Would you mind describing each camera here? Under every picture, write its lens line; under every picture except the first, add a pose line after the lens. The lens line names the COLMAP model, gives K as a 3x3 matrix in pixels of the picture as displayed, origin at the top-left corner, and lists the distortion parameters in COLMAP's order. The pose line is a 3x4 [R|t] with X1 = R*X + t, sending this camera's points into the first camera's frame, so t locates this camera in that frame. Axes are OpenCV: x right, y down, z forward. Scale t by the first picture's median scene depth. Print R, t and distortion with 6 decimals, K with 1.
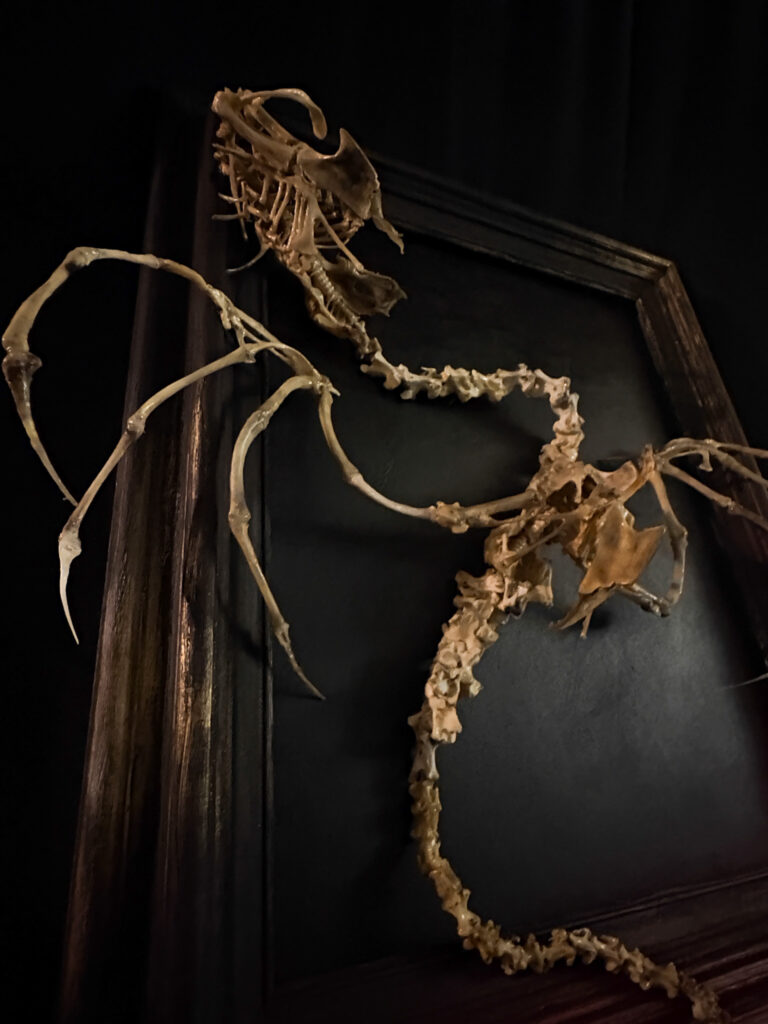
lens RADIAL K [[569.5, 0, 386.6], [0, 569.5, 502.1], [0, 0, 1]] dist [-0.000558, -0.000246]
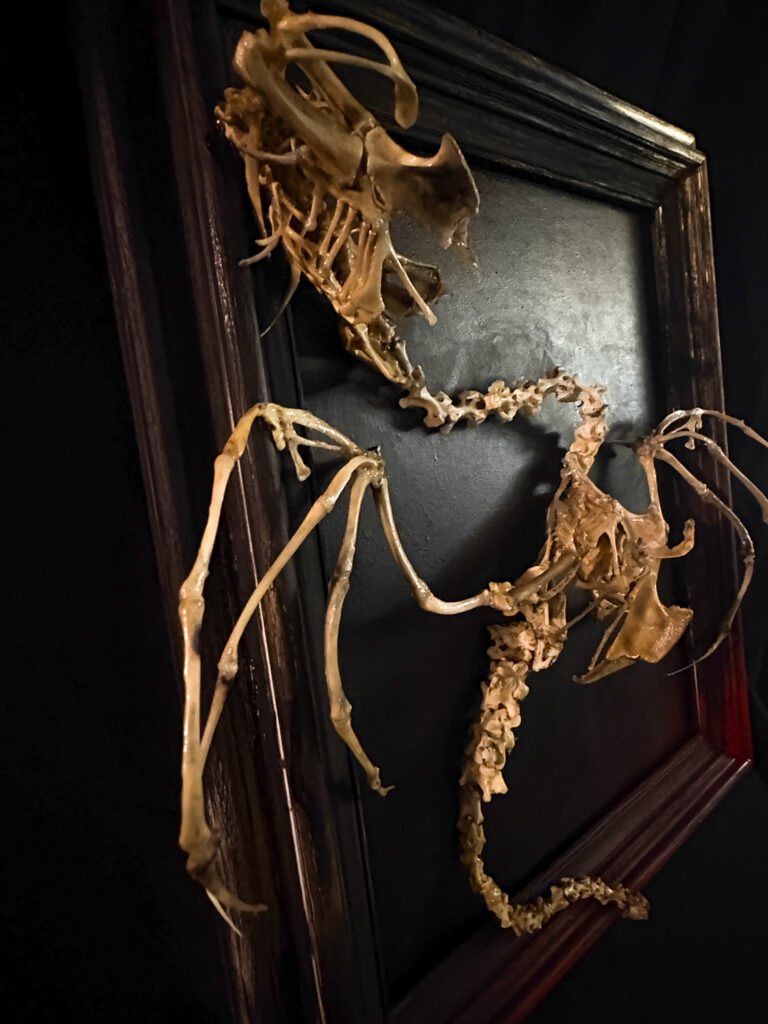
lens RADIAL K [[569.5, 0, 384.0], [0, 569.5, 498.3], [0, 0, 1]] dist [-0.000558, -0.000246]
pose [[0.970184, -0.052256, 0.236670, -0.311513], [-0.064660, 0.885285, 0.460531, -0.569344], [-0.233586, -0.462103, 0.855511, 0.275771]]
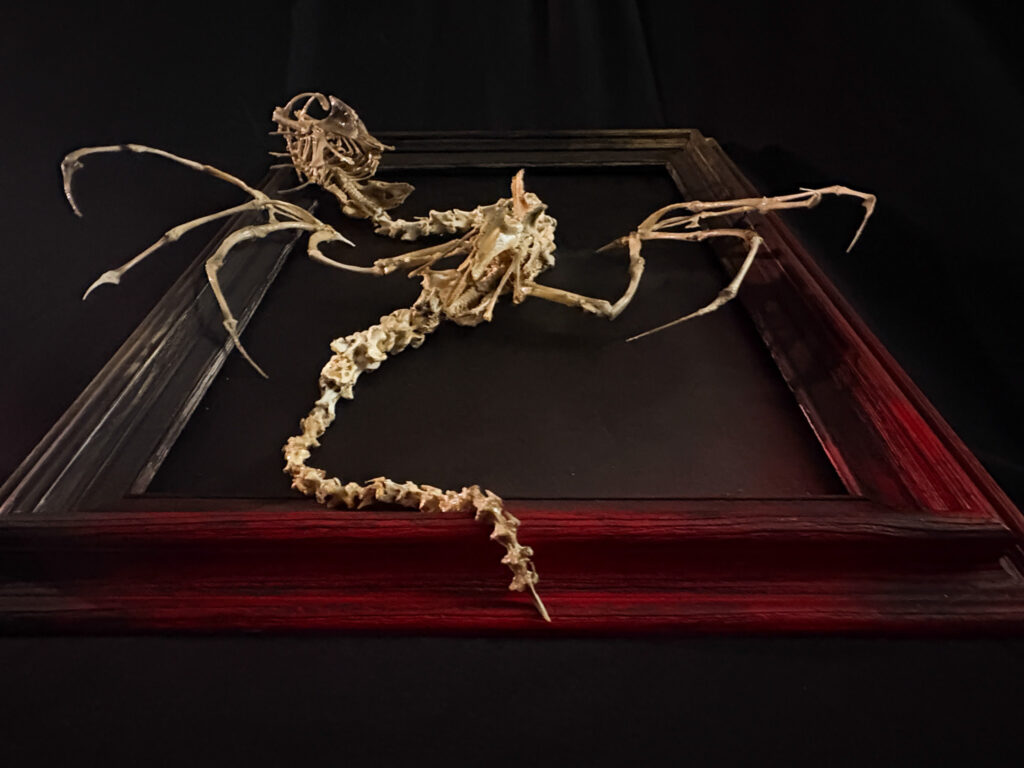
lens RADIAL K [[569.5, 0, 505.3], [0, 569.5, 391.3], [0, 0, 1]] dist [-0.000558, -0.000246]
pose [[0.902461, -0.246736, -0.353108, 0.744589], [0.087712, 0.907789, -0.410152, 0.841700], [0.421748, 0.339175, 0.840886, 0.103517]]
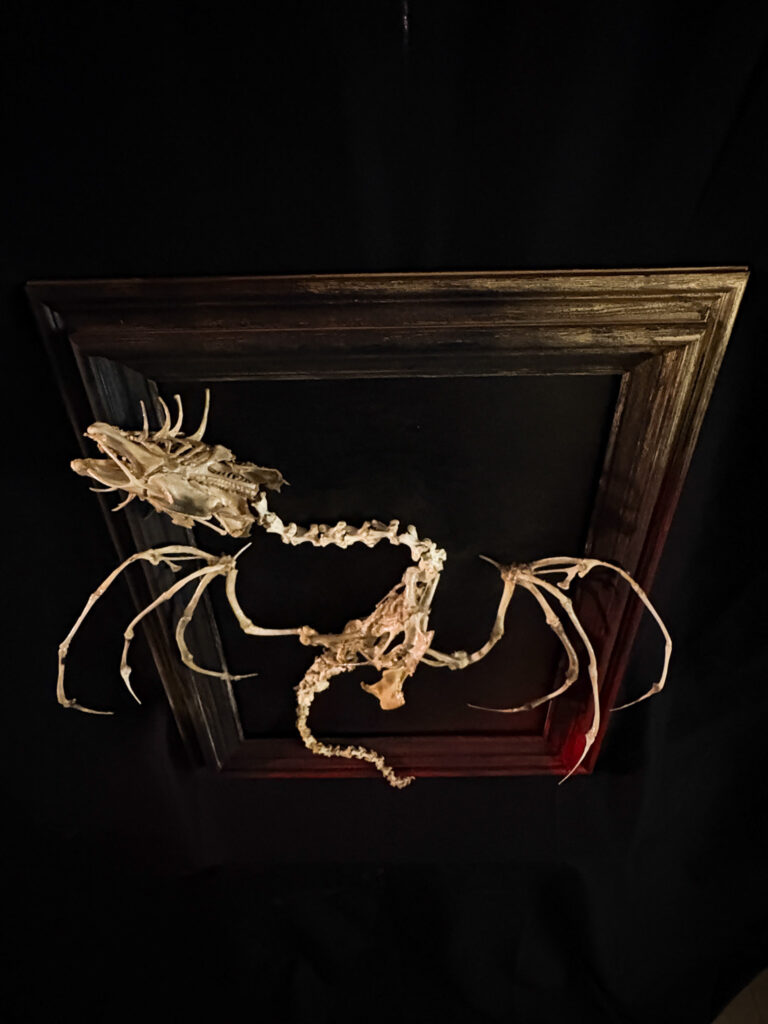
lens RADIAL K [[569.5, 0, 389.5], [0, 569.5, 502.6], [0, 0, 1]] dist [-0.000558, -0.000246]
pose [[0.914709, 0.288581, -0.282892, 0.705463], [0.092981, 0.530957, 0.842282, -1.623190], [0.393270, -0.796747, 0.458839, 0.615518]]
